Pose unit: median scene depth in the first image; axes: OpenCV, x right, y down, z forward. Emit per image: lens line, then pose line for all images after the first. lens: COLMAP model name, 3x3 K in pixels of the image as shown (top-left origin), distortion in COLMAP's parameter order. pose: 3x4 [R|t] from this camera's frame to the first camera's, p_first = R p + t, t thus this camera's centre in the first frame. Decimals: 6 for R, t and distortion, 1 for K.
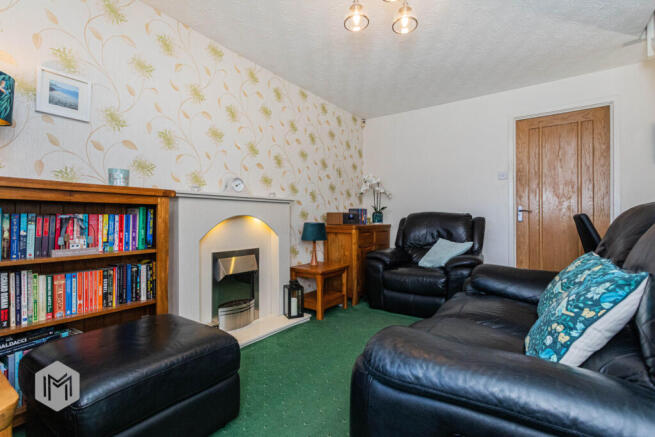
lens RADIAL K [[315.6, 0, 329.0], [0, 315.6, 217.9], [0, 0, 1]] dist [0.001364, 0.000112]
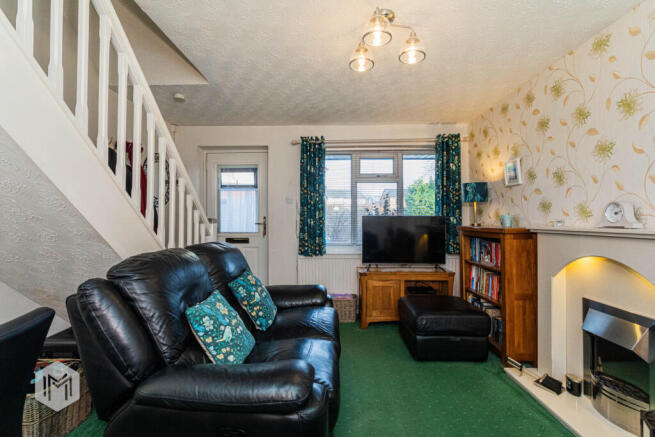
lens RADIAL K [[318.0, 0, 325.5], [0, 318.0, 216.6], [0, 0, 1]] dist [0.000935, -0.000012]
pose [[-0.854251, -0.028477, -0.519080, 0.675964], [-0.015381, 0.999446, -0.029518, -0.069426], [0.519633, -0.017232, -0.854216, 1.431461]]
